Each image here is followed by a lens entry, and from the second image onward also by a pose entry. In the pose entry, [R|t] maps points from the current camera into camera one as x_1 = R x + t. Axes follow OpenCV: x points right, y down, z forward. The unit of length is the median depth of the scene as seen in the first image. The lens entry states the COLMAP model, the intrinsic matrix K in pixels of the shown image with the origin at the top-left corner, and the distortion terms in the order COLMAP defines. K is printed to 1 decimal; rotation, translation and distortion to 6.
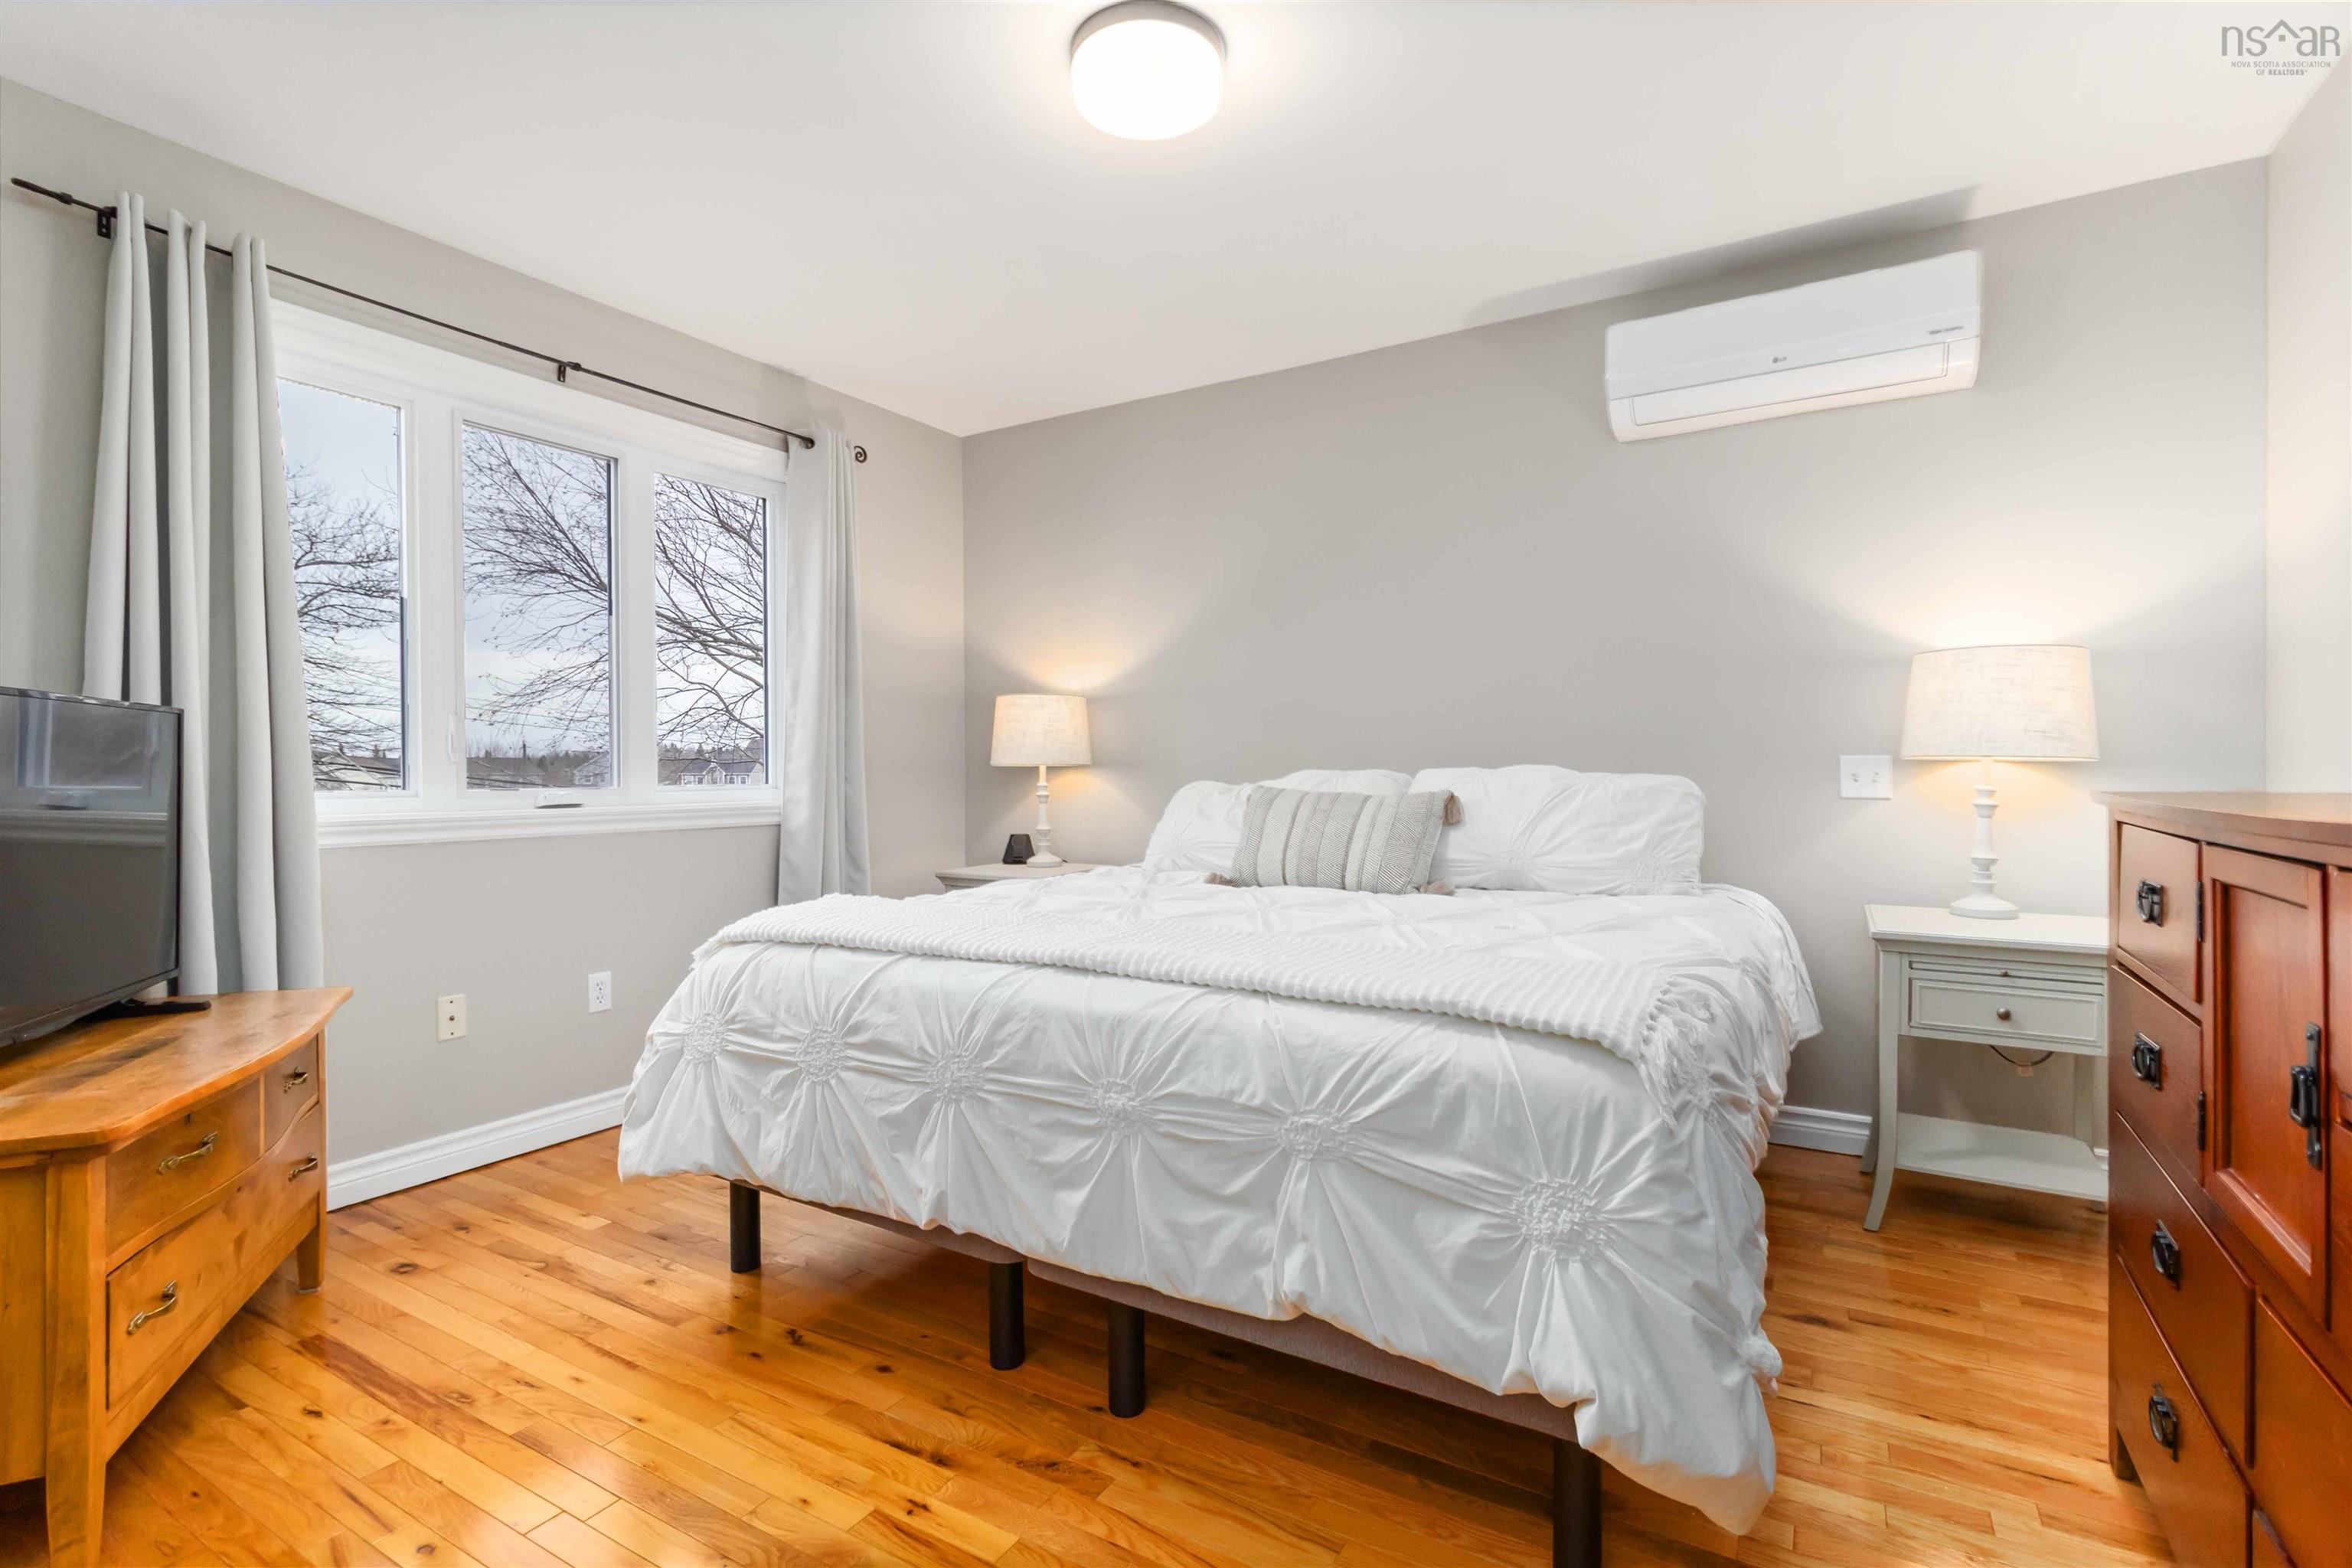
lens RADIAL K [[1091.5, 0, 1173.4], [0, 1091.5, 772.9], [0, 0, 1]] dist [-0.000049, 0.000232]
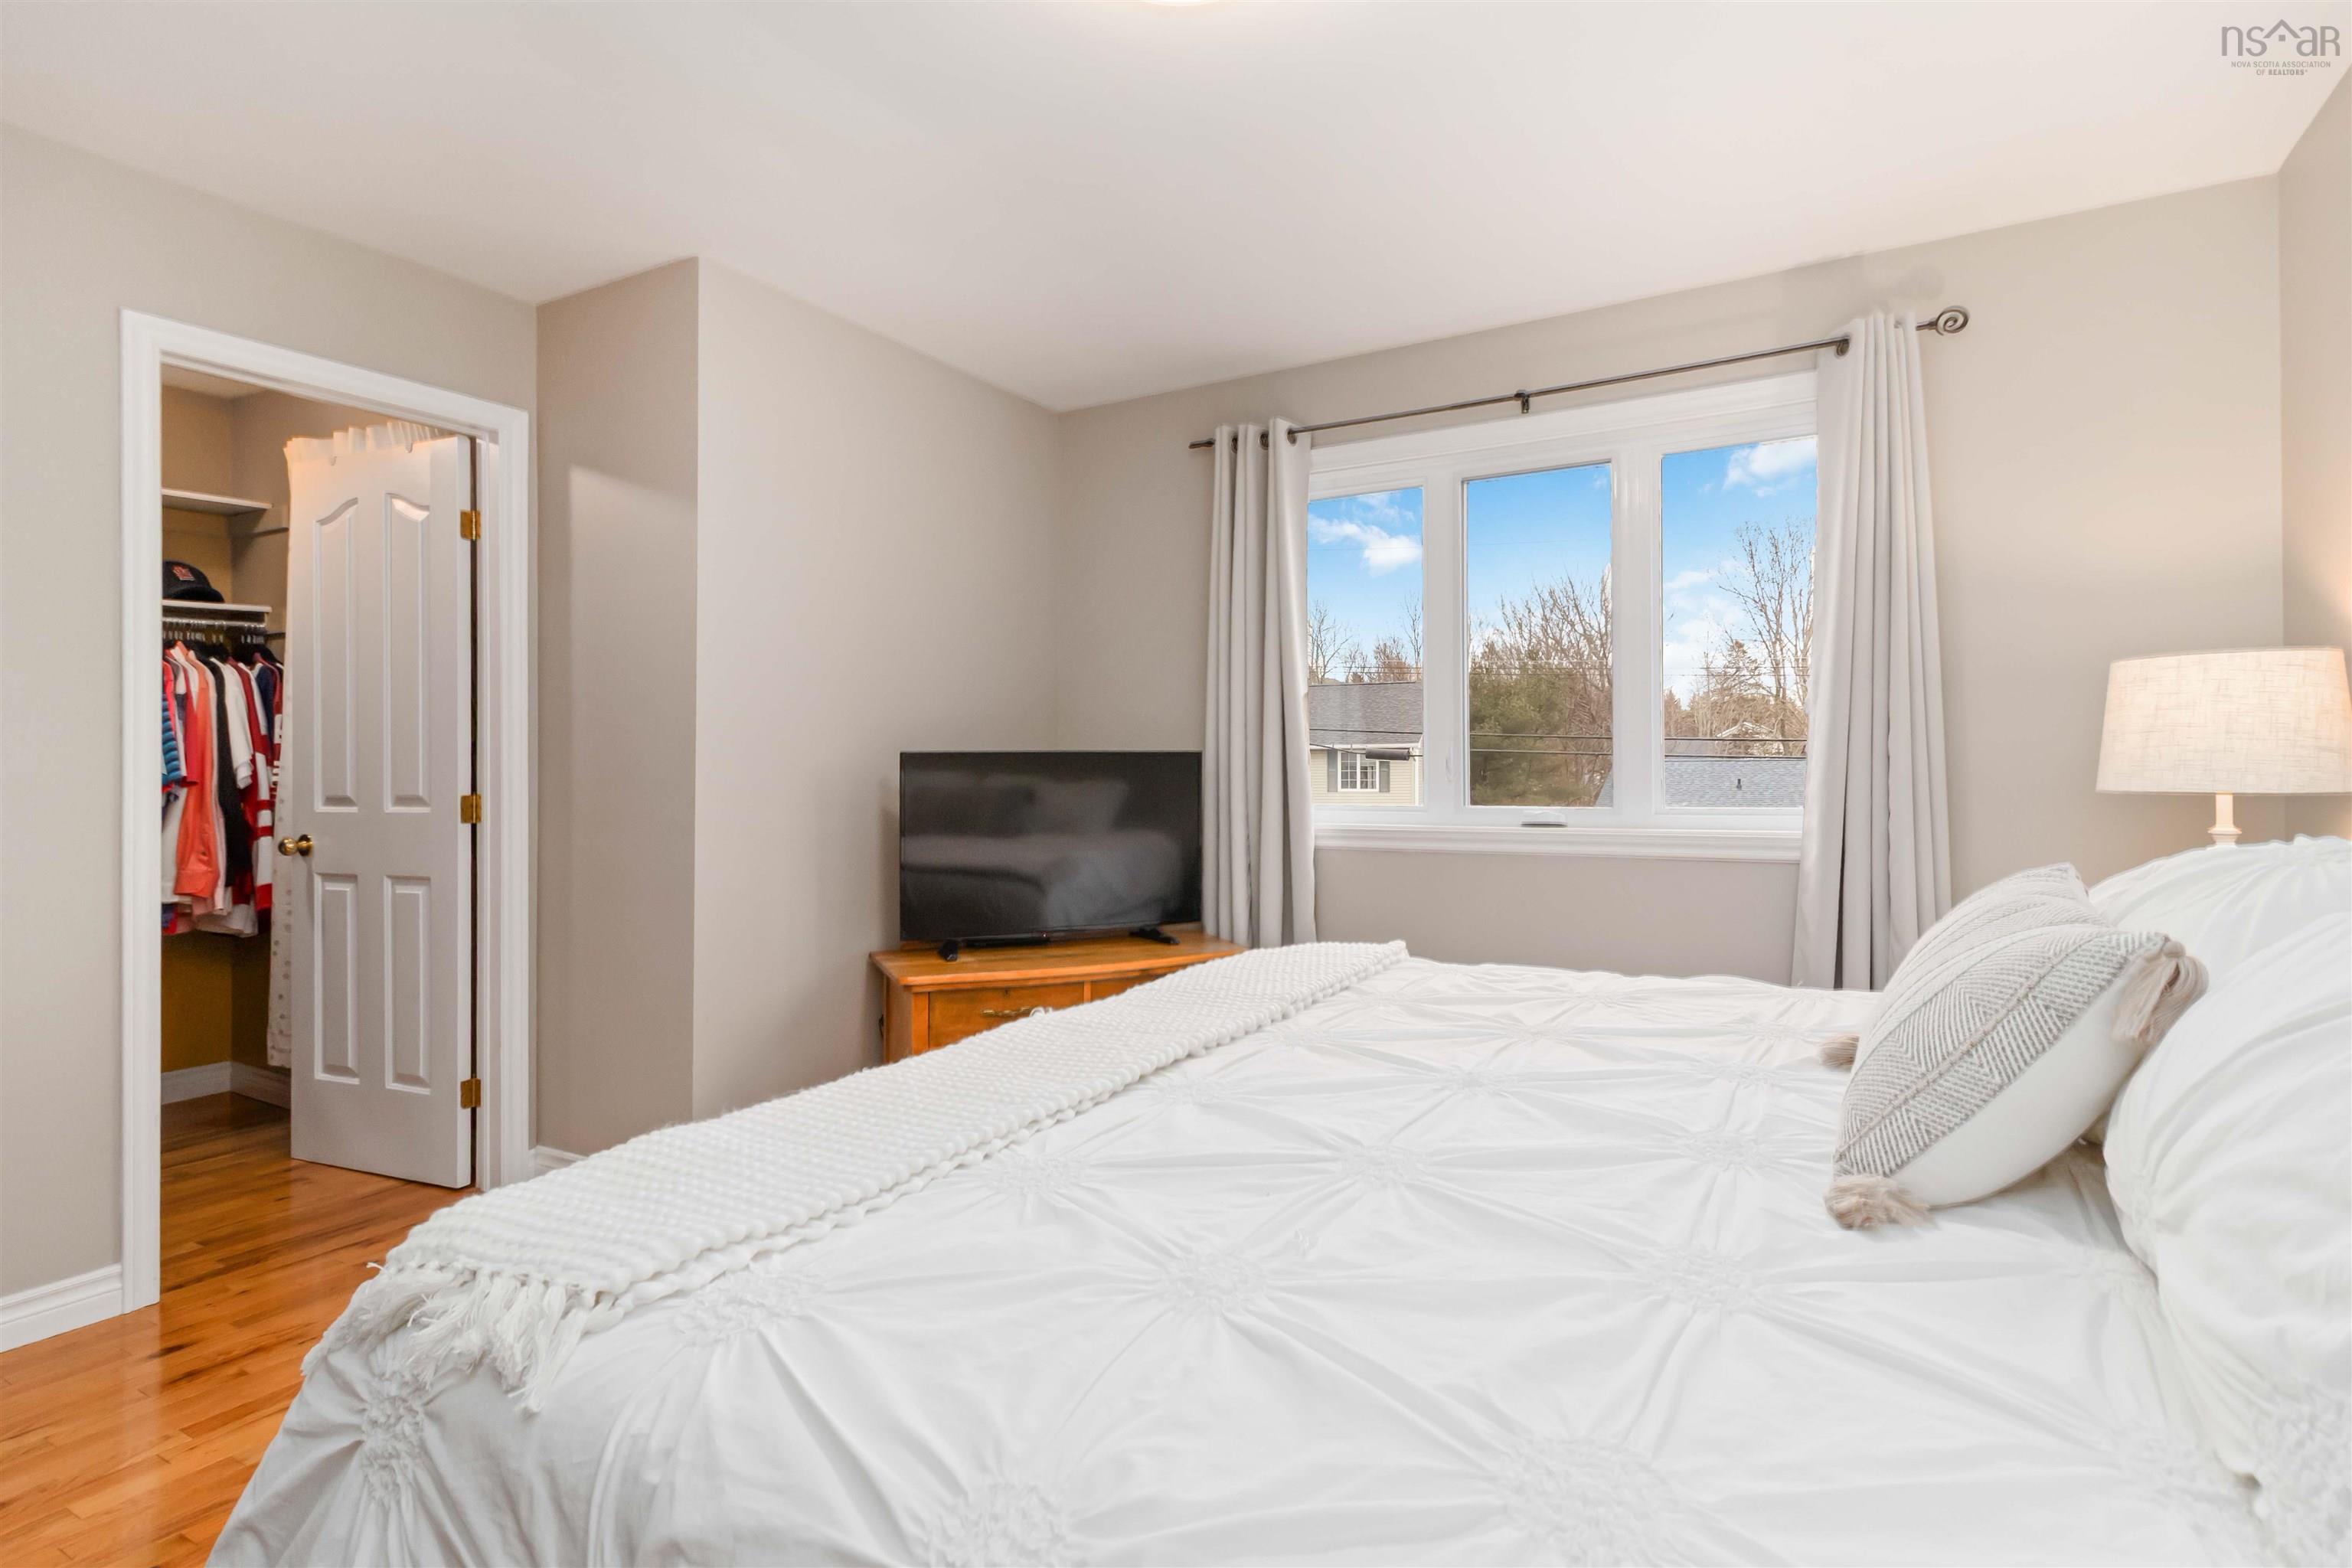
lens RADIAL K [[1091.5, 0, 1173.4], [0, 1091.5, 772.9], [0, 0, 1]] dist [-0.000049, 0.000232]
pose [[0.031323, 0.004488, -0.999499, 0.385960], [-0.001366, 0.999989, 0.004447, -0.019445], [0.999508, 0.001226, 0.031329, 0.534416]]
